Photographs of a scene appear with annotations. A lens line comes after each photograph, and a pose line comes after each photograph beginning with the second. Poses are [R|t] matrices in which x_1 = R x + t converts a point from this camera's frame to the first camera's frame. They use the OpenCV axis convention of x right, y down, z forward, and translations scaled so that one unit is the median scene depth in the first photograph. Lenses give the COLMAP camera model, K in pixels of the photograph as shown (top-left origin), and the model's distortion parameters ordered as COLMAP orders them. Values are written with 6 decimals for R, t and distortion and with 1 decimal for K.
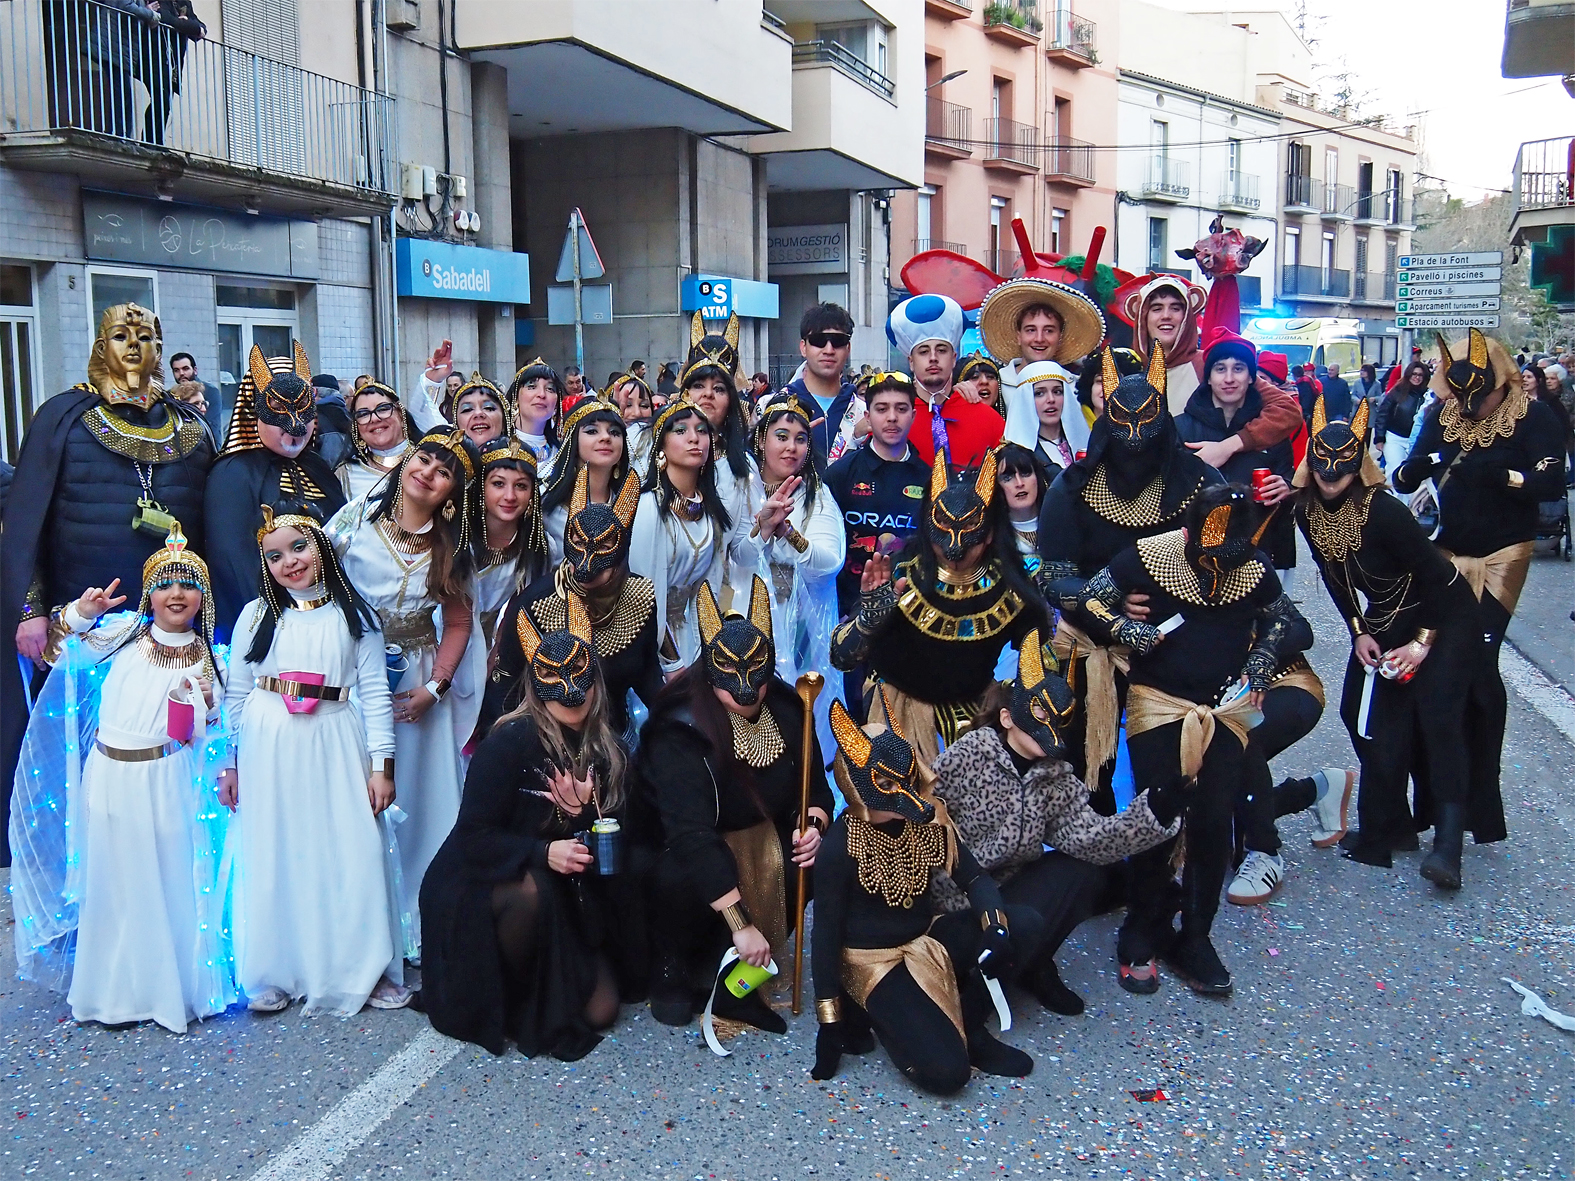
lens RADIAL K [[1445.4, 0, 787.5], [0, 1445.4, 590.5], [0, 0, 1]] dist [-0.130544, 0.140633]
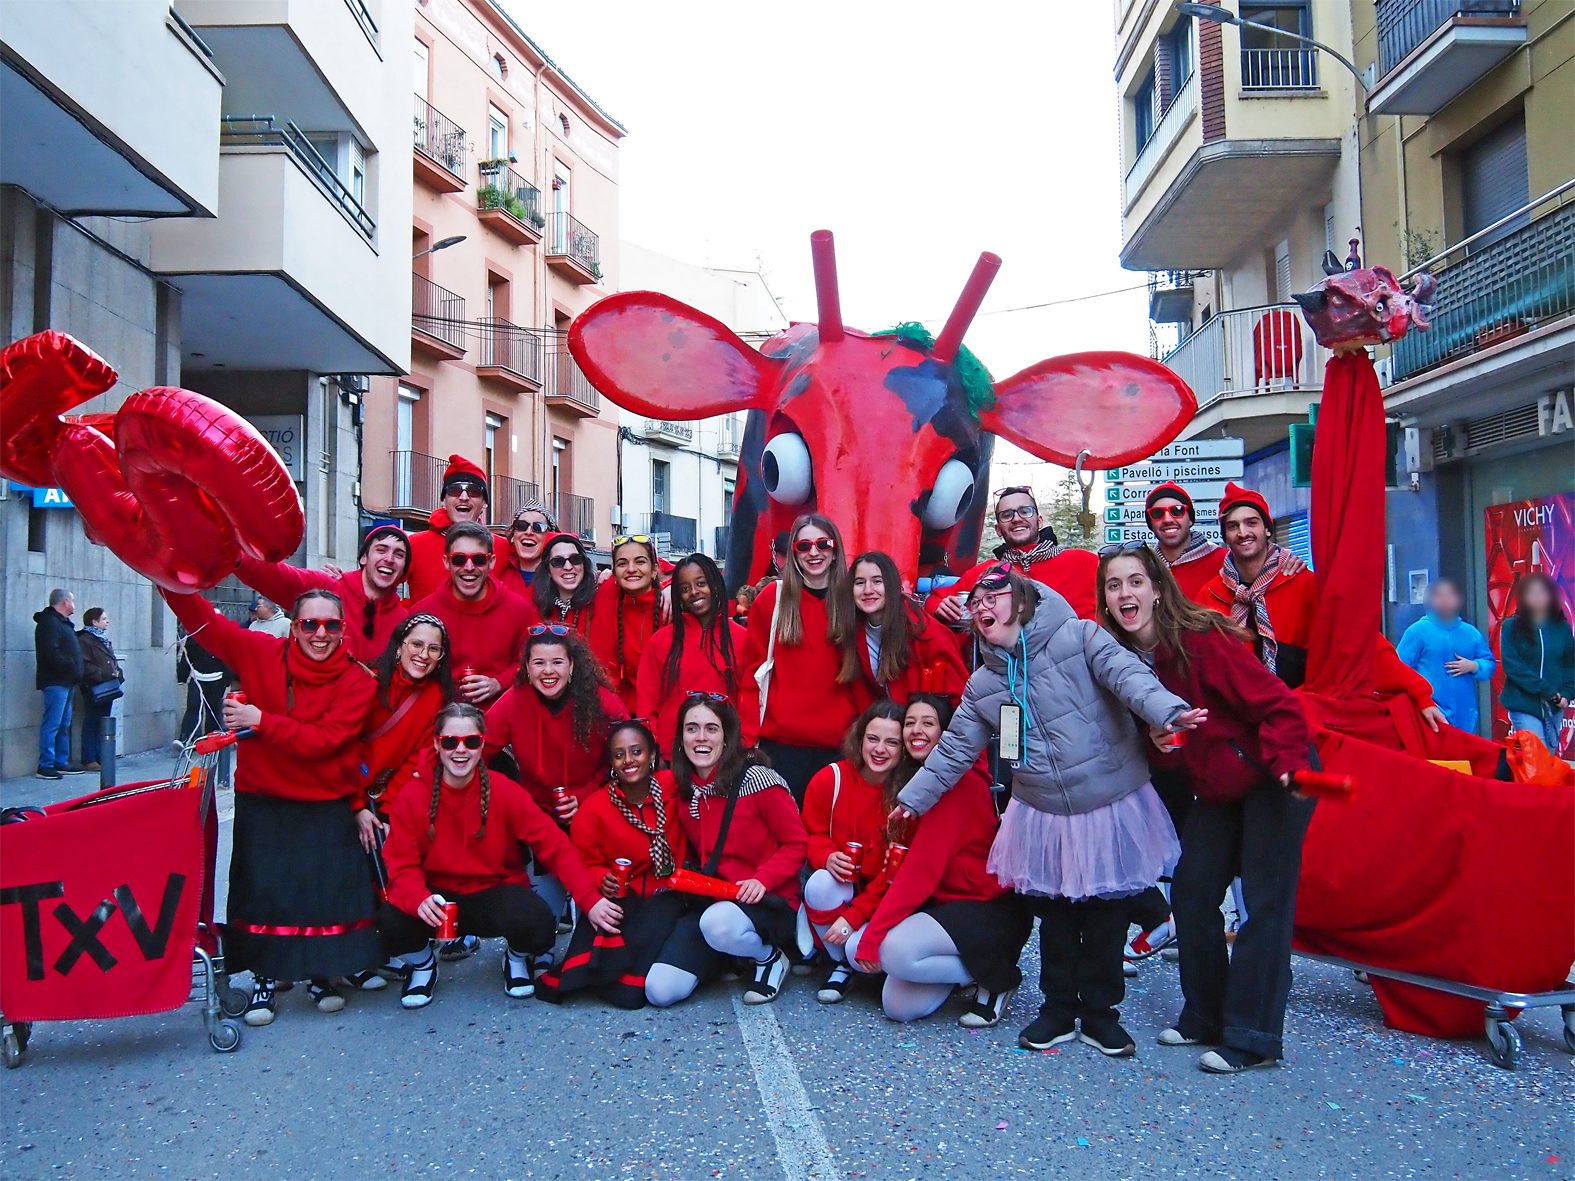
lens RADIAL K [[1445.4, 0, 787.5], [0, 1445.4, 590.5], [0, 0, 1]] dist [-0.130544, 0.140633]
pose [[0.932014, 0.011904, 0.362228, 0.008734], [0.056190, 0.982629, -0.176868, -0.024317], [-0.358041, 0.185197, 0.915155, 0.244883]]
